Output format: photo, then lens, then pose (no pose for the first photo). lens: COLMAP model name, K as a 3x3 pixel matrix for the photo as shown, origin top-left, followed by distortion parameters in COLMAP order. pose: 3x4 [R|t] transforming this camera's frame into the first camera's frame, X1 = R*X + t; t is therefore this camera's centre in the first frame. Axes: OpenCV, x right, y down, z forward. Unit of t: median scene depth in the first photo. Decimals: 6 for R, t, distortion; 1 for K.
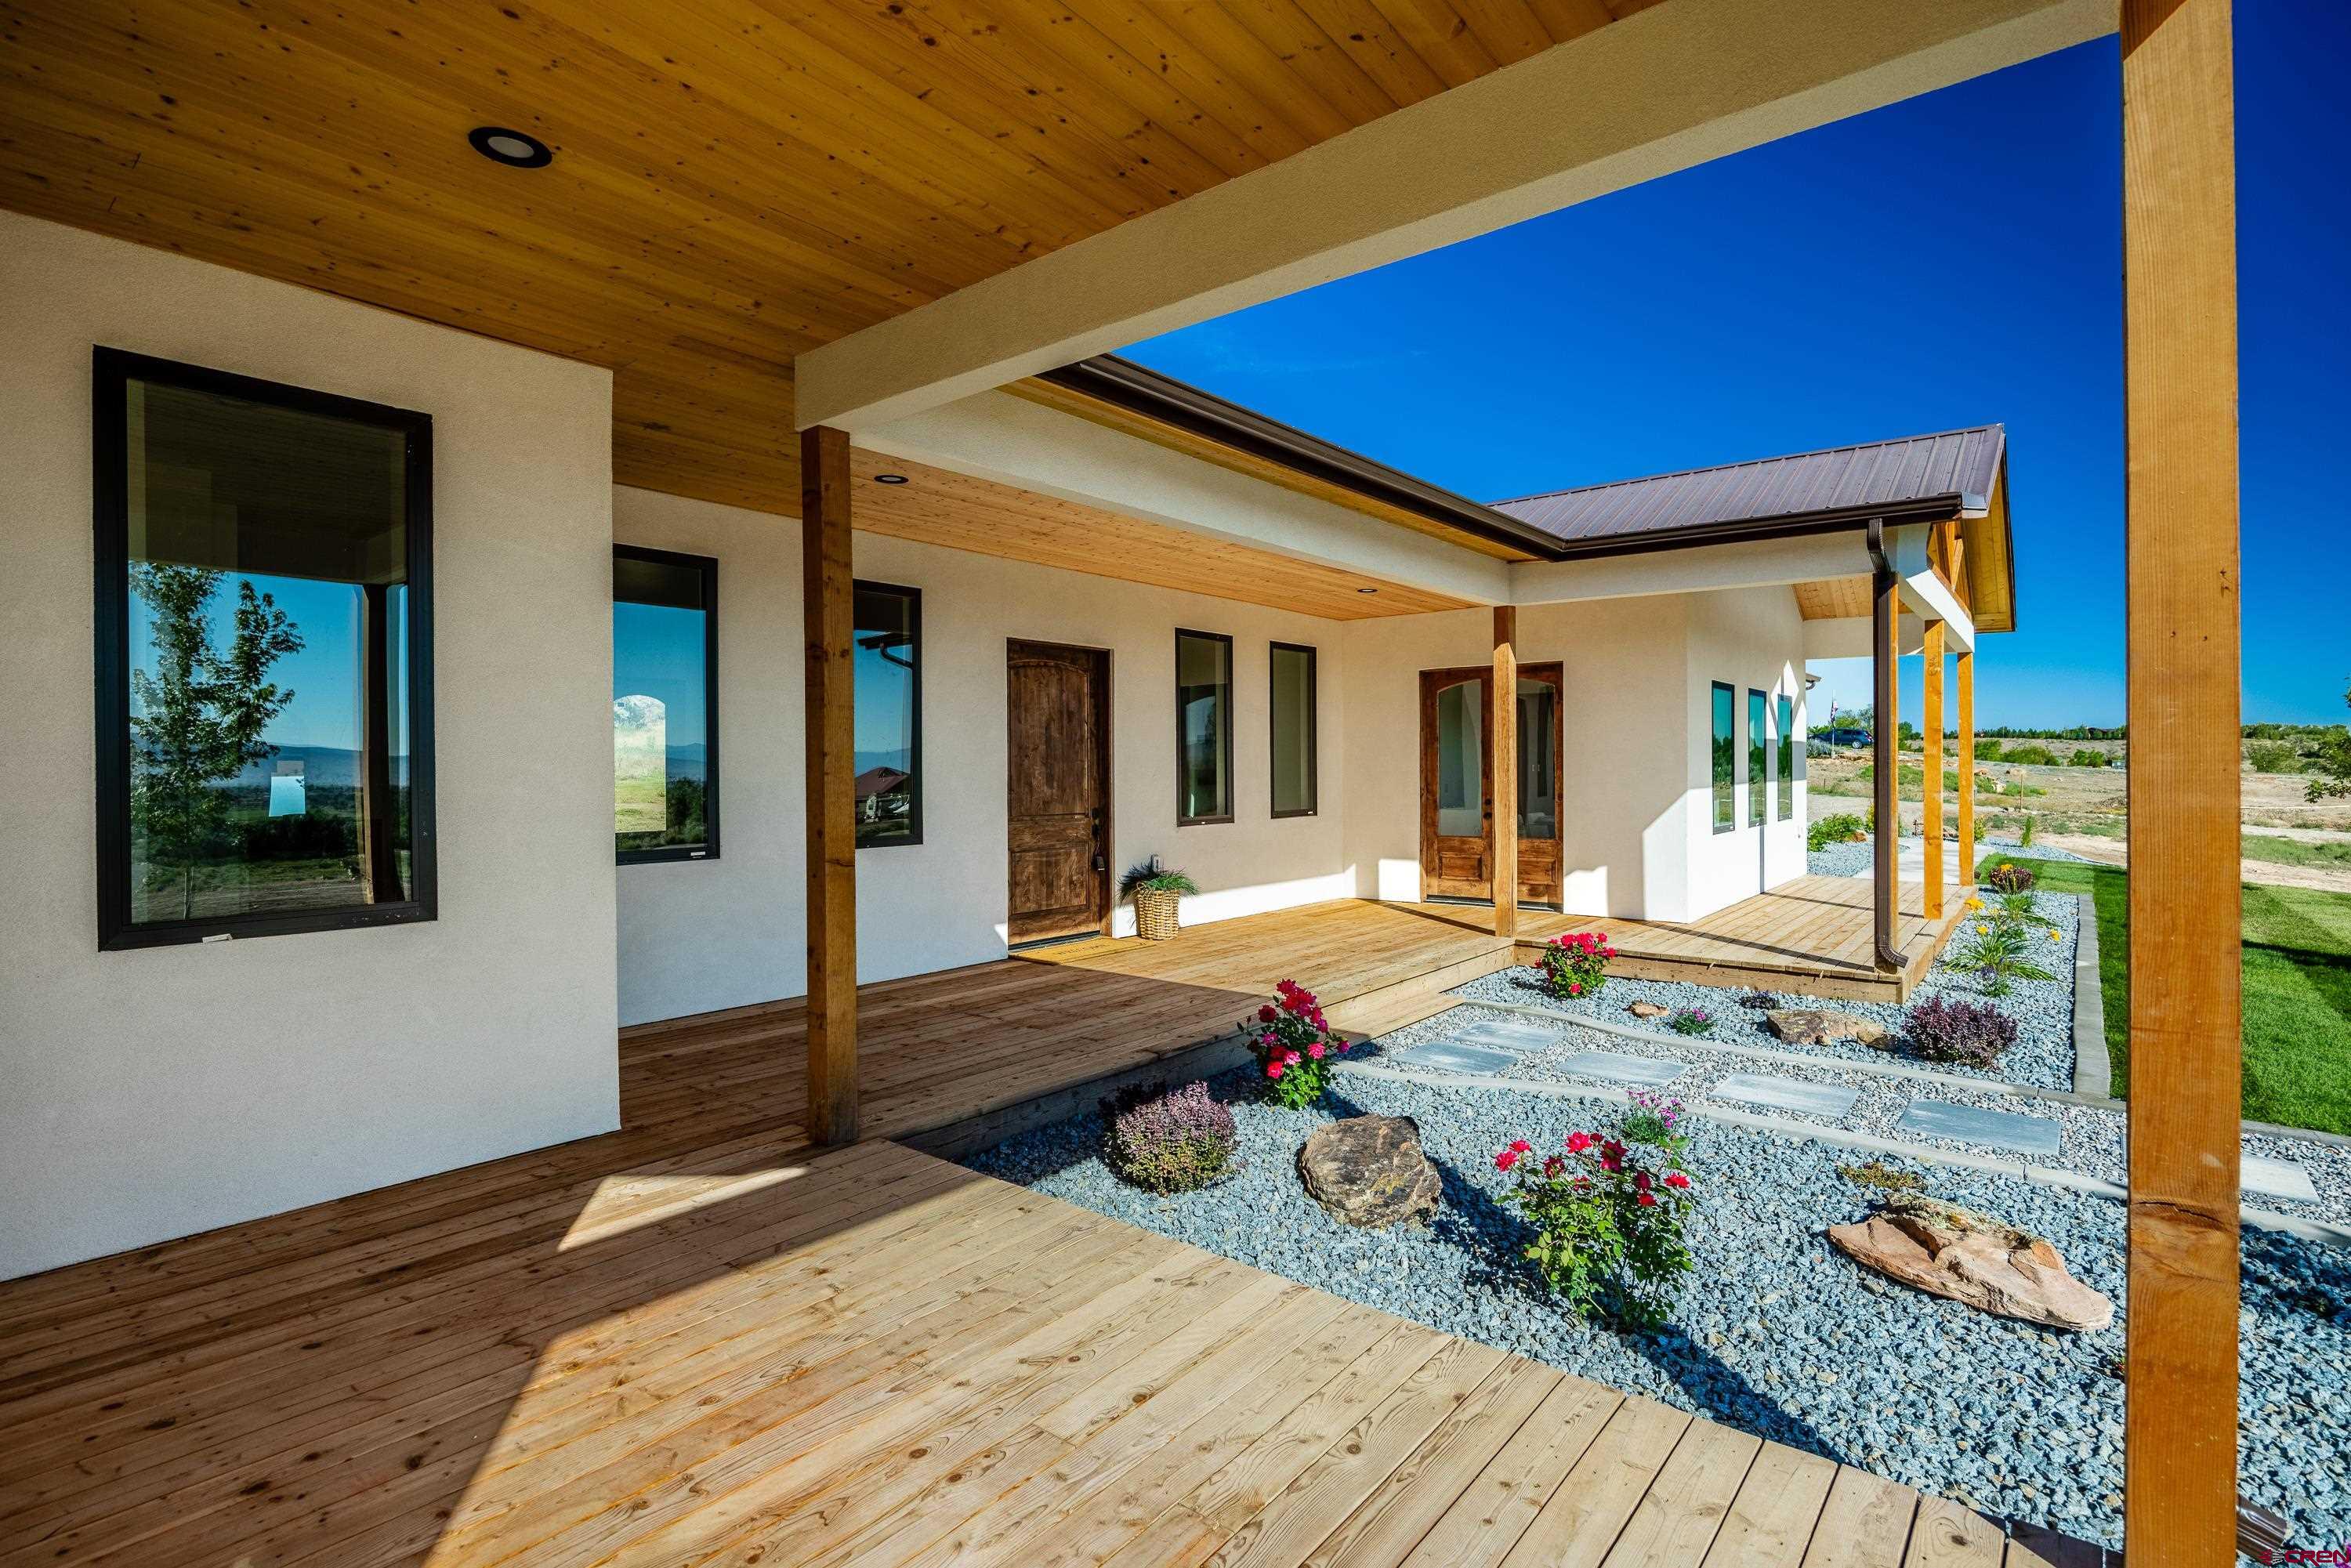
lens RADIAL K [[1101.0, 0, 1171.5], [0, 1101.0, 773.3], [0, 0, 1]] dist [-0.000025, 0.000209]
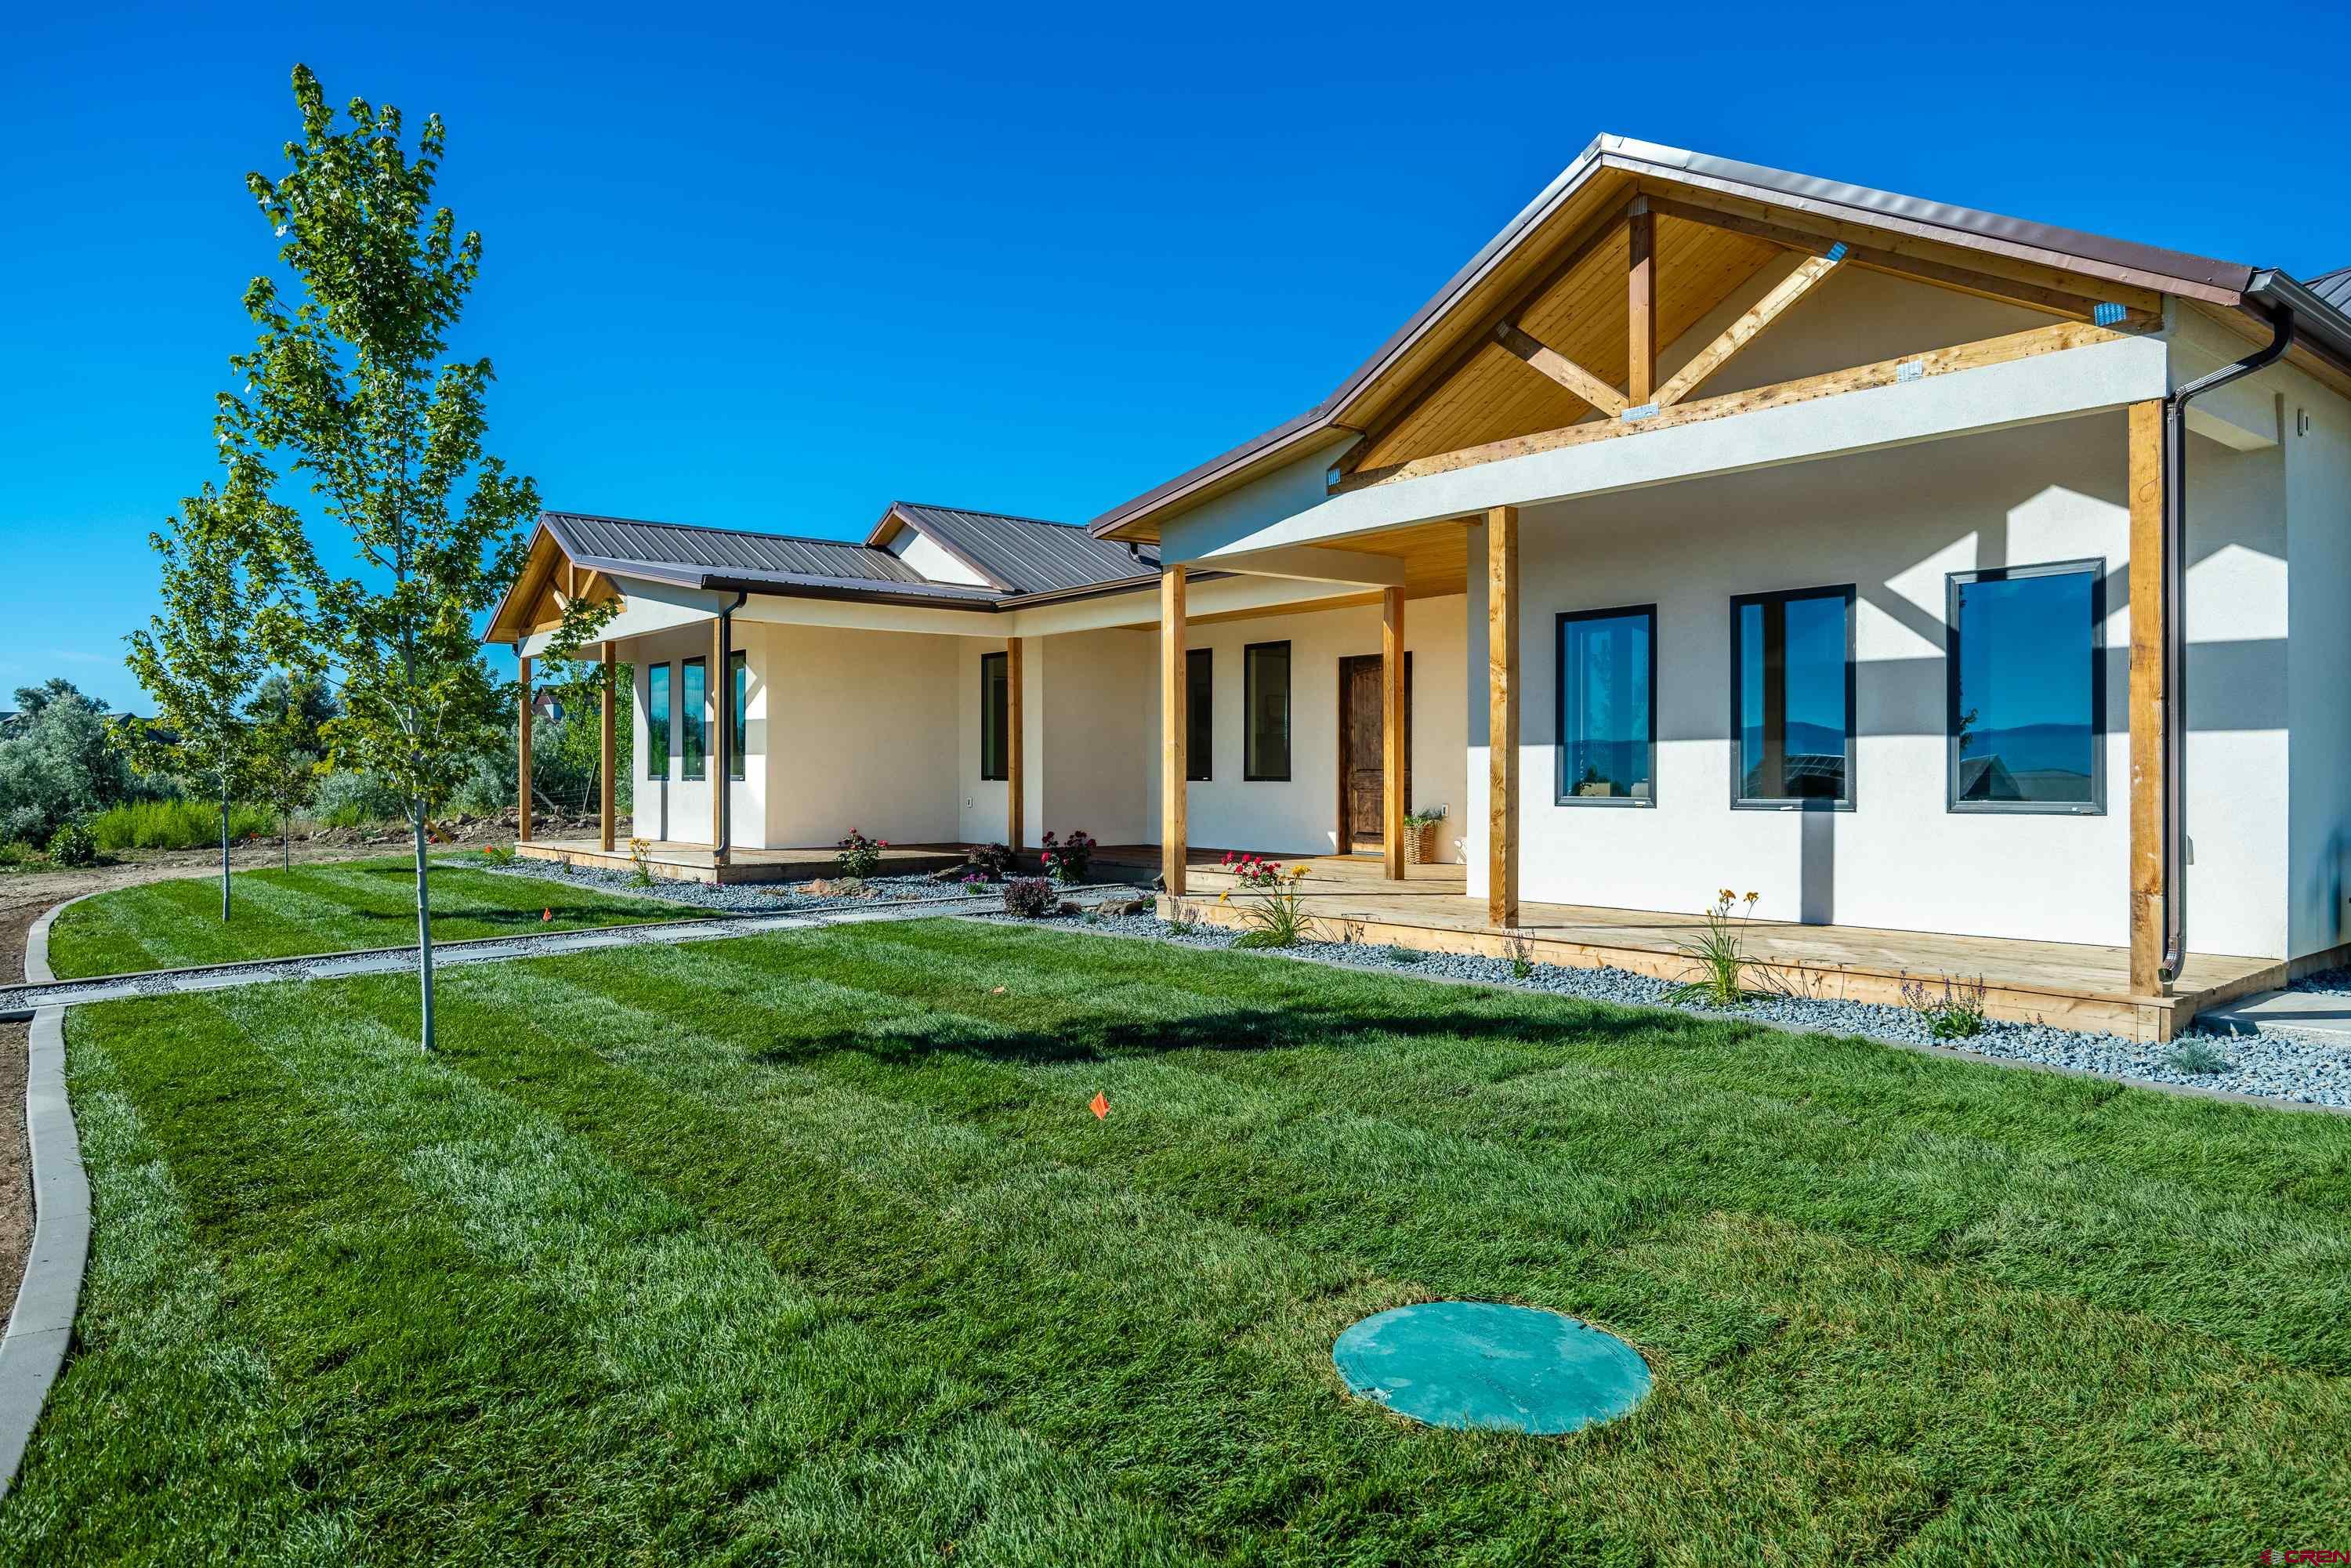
lens RADIAL K [[1492.6, 0, 1175.5], [0, 1492.6, 784.0], [0, 0, 1]] dist [0.000176, 0.001882]
pose [[-0.207881, 0.014619, -0.978045, 1.831966], [-0.000221, 0.999888, 0.014992, 0.026484], [0.978154, 0.003333, -0.207854, 1.101406]]
